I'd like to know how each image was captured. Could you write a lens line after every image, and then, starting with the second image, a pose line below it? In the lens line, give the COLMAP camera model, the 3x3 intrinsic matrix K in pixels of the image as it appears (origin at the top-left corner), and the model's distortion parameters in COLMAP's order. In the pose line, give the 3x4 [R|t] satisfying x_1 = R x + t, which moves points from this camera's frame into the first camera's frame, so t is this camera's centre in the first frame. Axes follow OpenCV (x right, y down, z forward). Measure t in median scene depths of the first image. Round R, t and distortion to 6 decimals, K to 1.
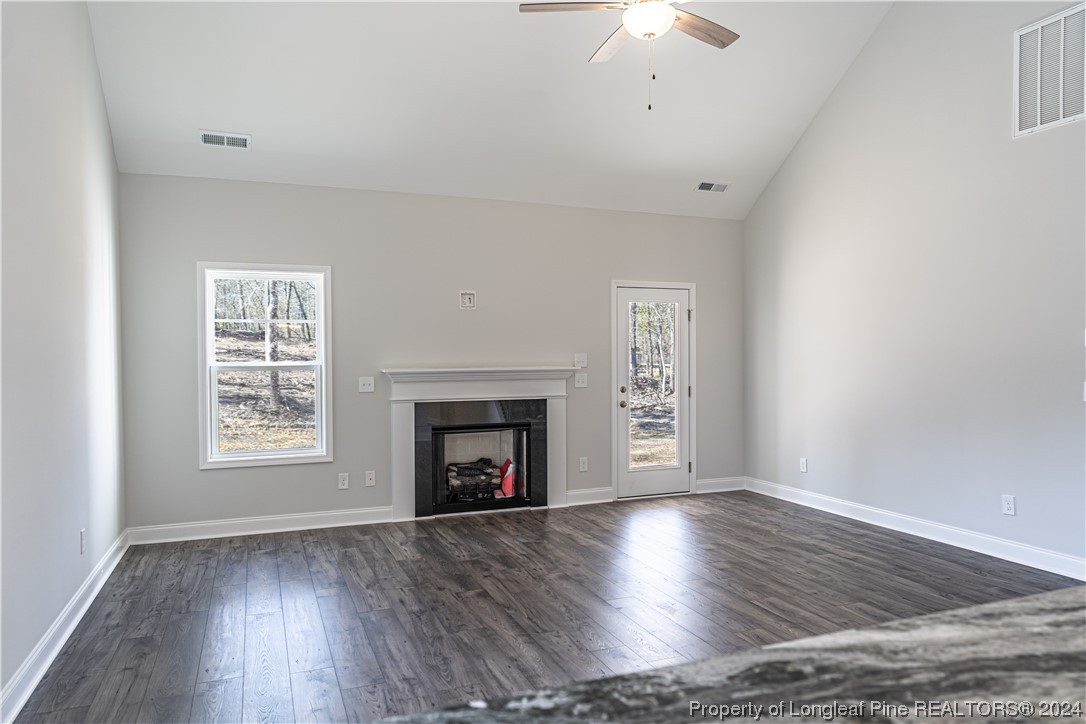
lens RADIAL K [[720.7, 0, 534.5], [0, 720.7, 355.9], [0, 0, 1]] dist [-0.004167, 0.007977]
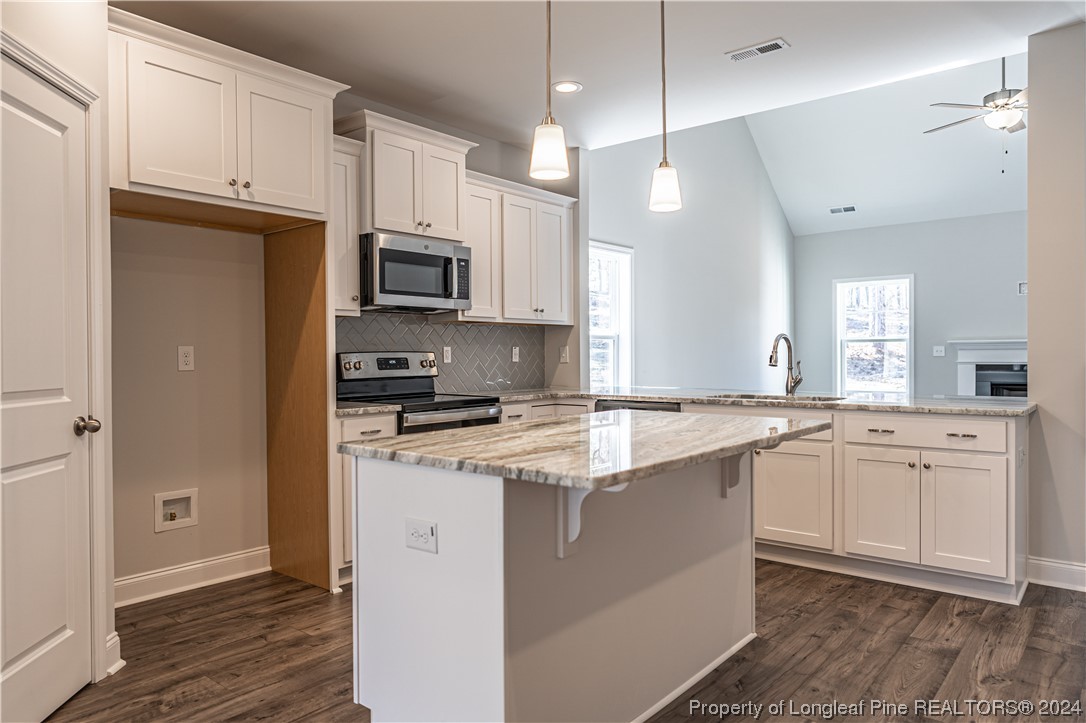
lens RADIAL K [[720.7, 0, 529.0], [0, 720.7, 363.3], [0, 0, 1]] dist [-0.004167, 0.007977]
pose [[0.466793, 0.017115, -0.884201, 0.685112], [-0.000892, 0.999821, 0.018882, 0.037712], [0.884366, -0.008025, 0.466725, -0.441881]]
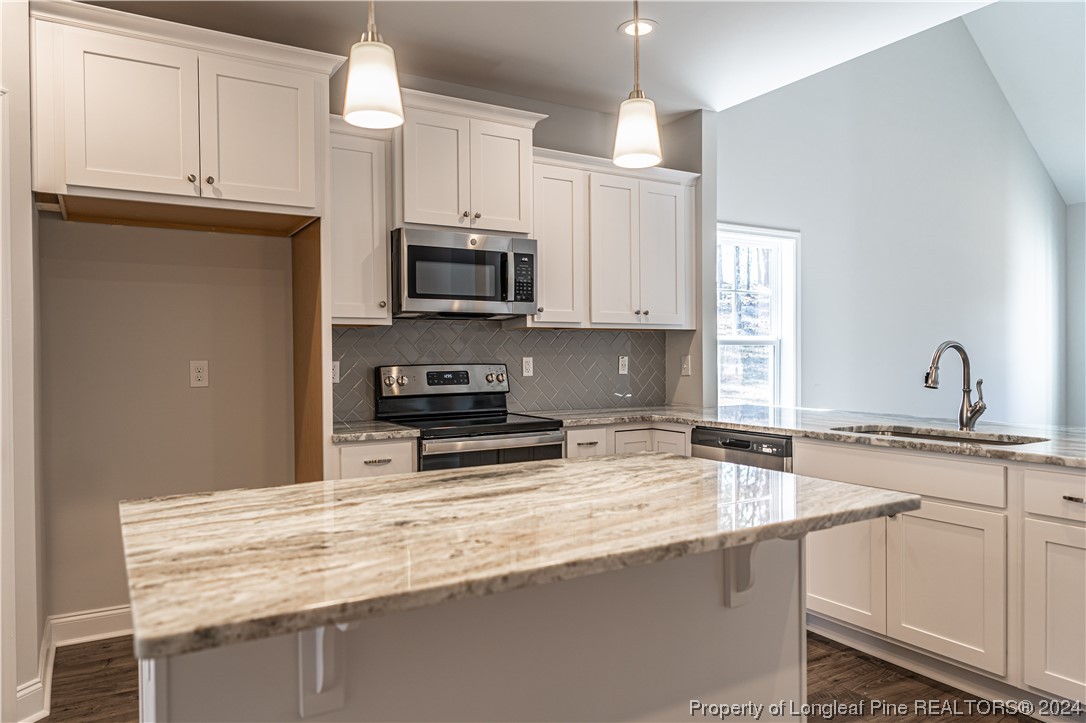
lens RADIAL K [[720.7, 0, 534.7], [0, 720.7, 369.5], [0, 0, 1]] dist [-0.004167, 0.007977]
pose [[0.149020, 0.025976, -0.988493, 0.612065], [0.002262, 0.999643, 0.026610, 0.027216], [0.988832, -0.006201, 0.148908, -0.232530]]
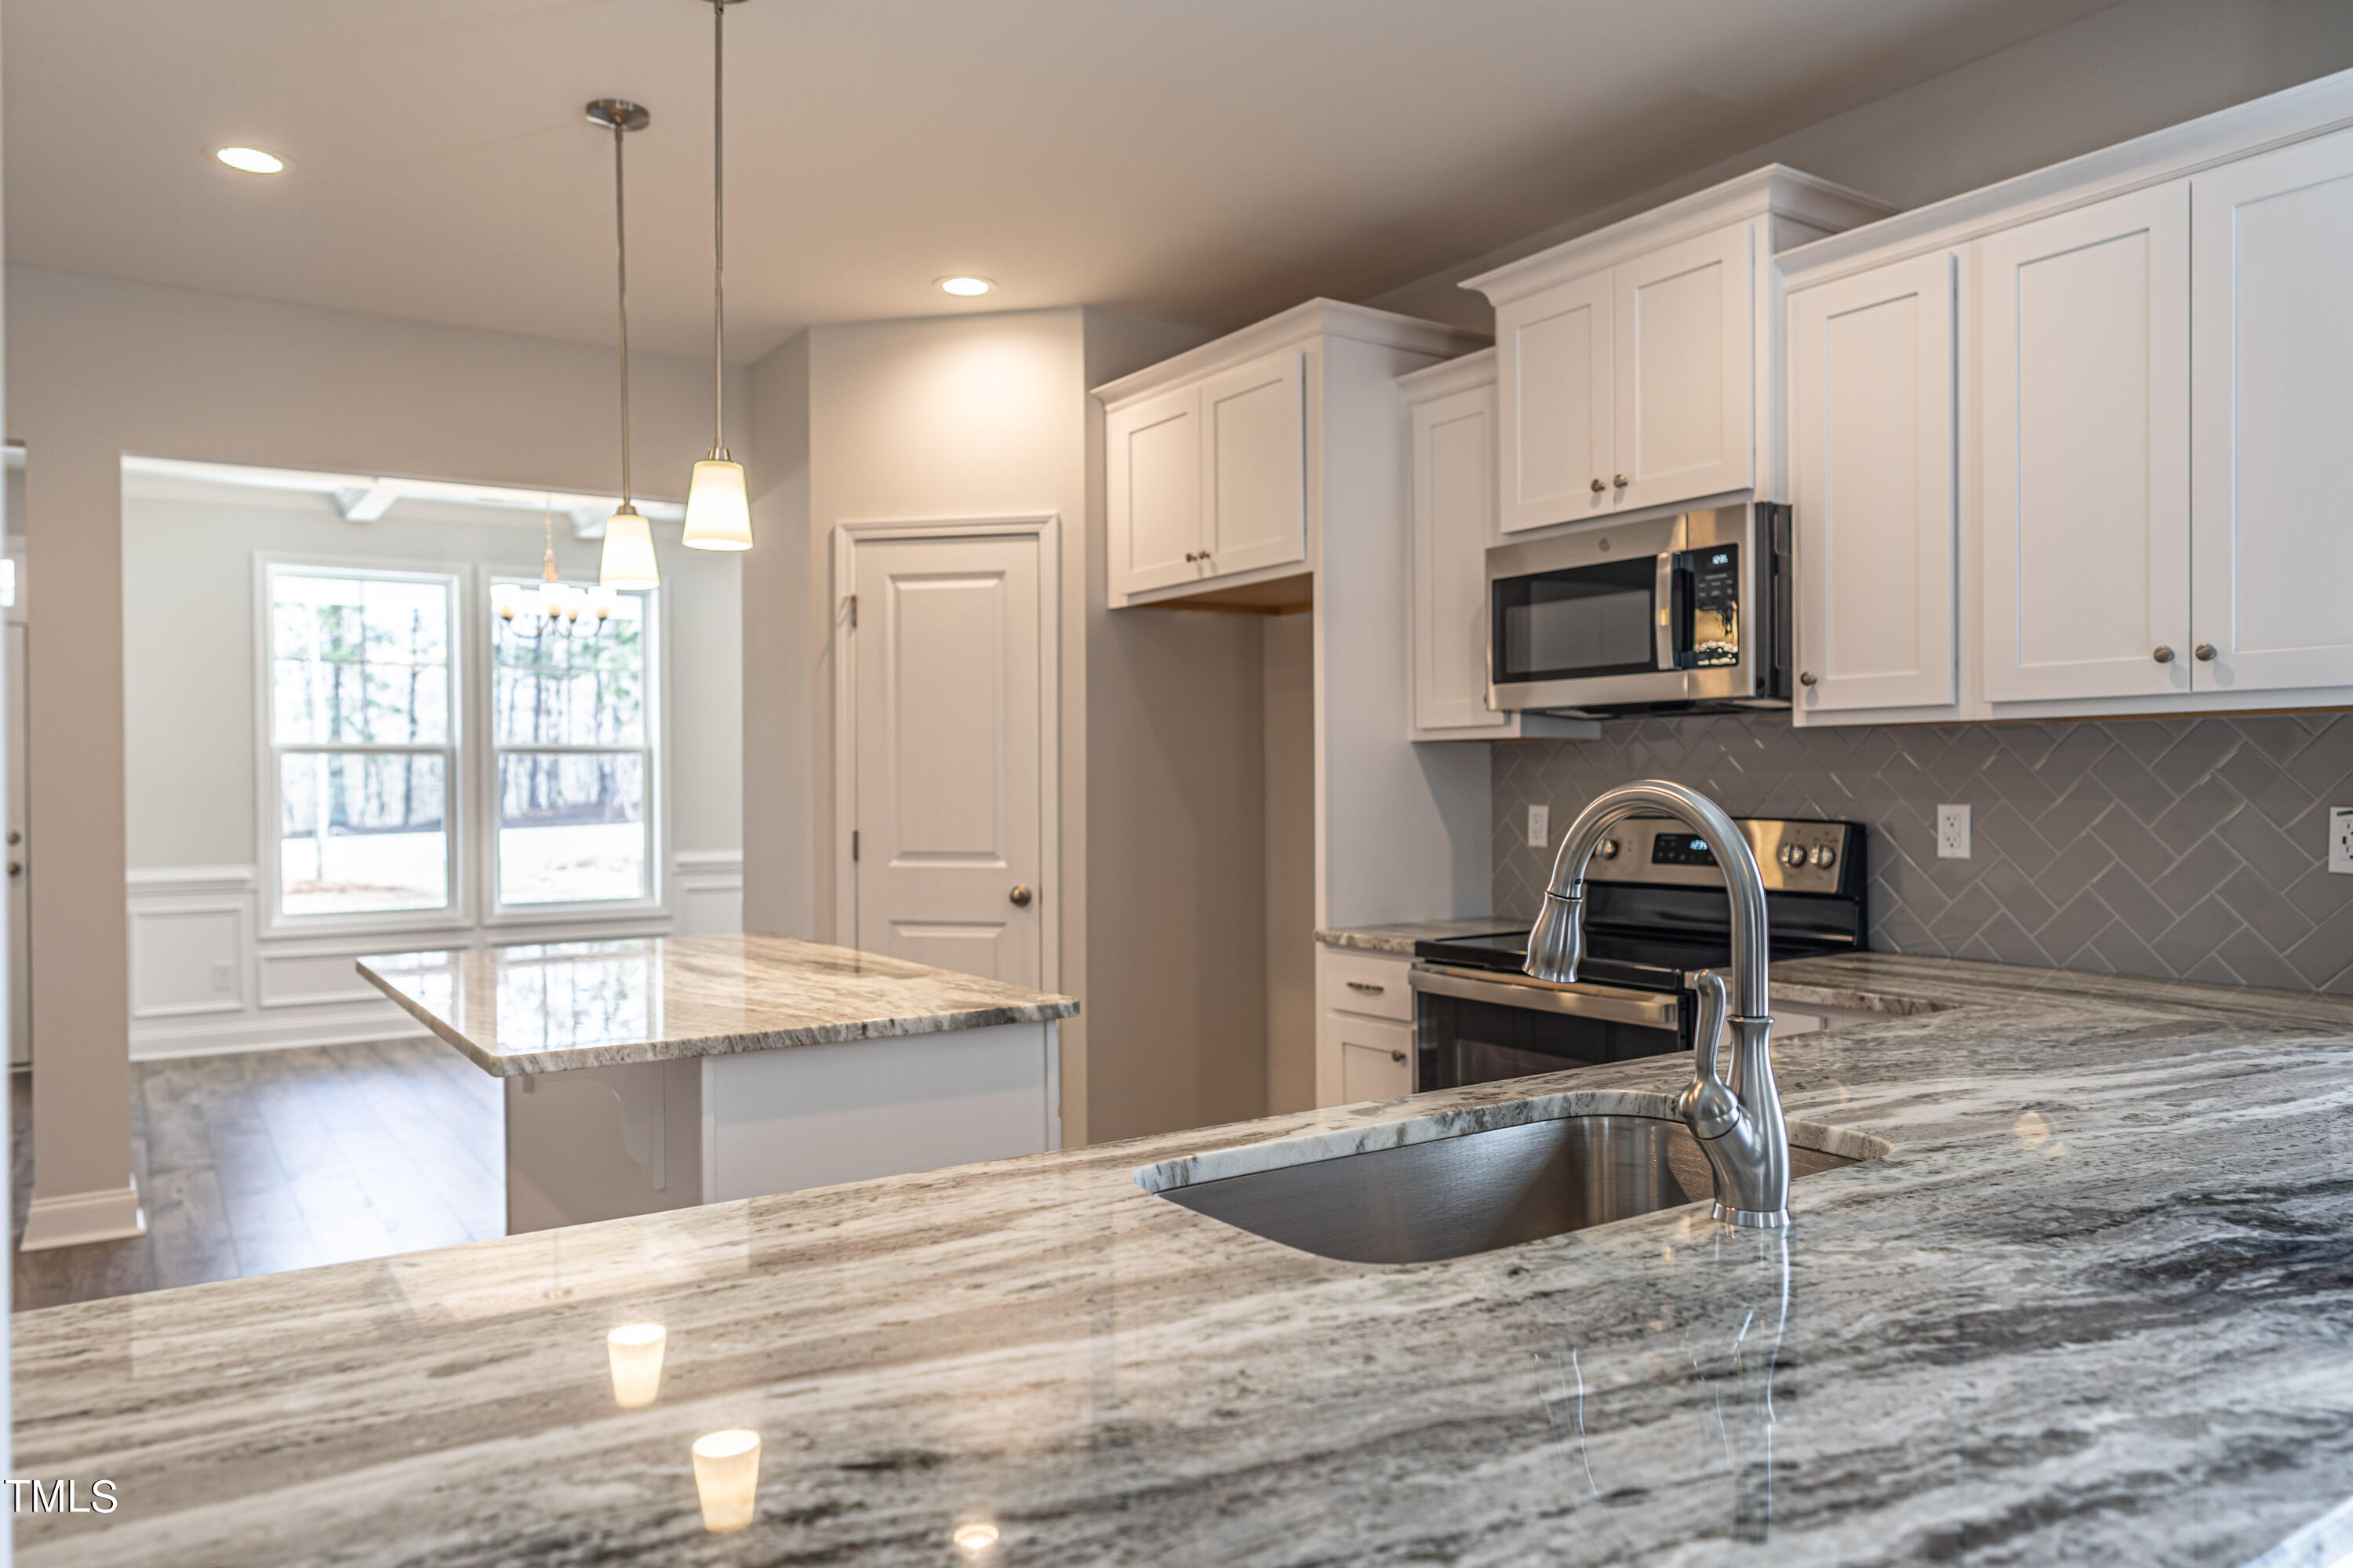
lens RADIAL K [[1561.6, 0, 1183.3], [0, 1561.6, 792.9], [0, 0, 1]] dist [-0.004167, 0.007977]
pose [[-0.975992, 0.018786, -0.216997, 0.278700], [0.016240, 0.999777, 0.013509, 0.018137], [0.217202, 0.009660, -0.976079, 0.355354]]
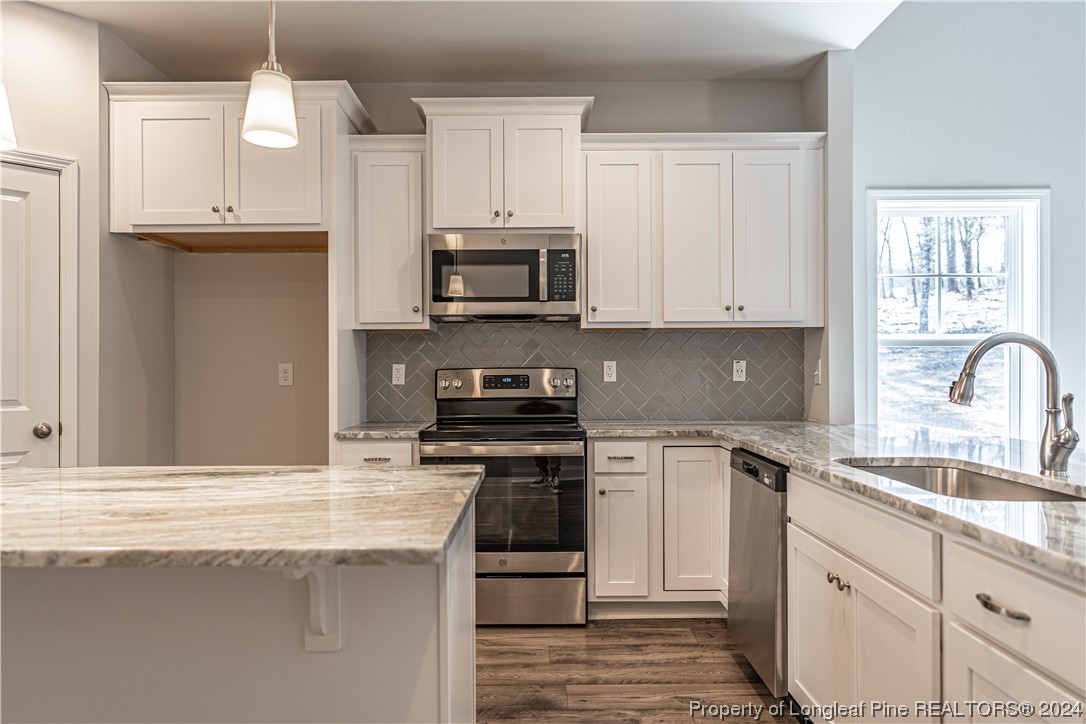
lens RADIAL K [[720.7, 0, 539.4], [0, 720.7, 361.0], [0, 0, 1]] dist [-0.004167, 0.007977]
pose [[-0.372762, 0.005172, -0.927912, 0.536258], [0.004542, 0.999983, 0.003749, 0.031421], [0.927916, -0.002817, -0.372779, 0.058932]]
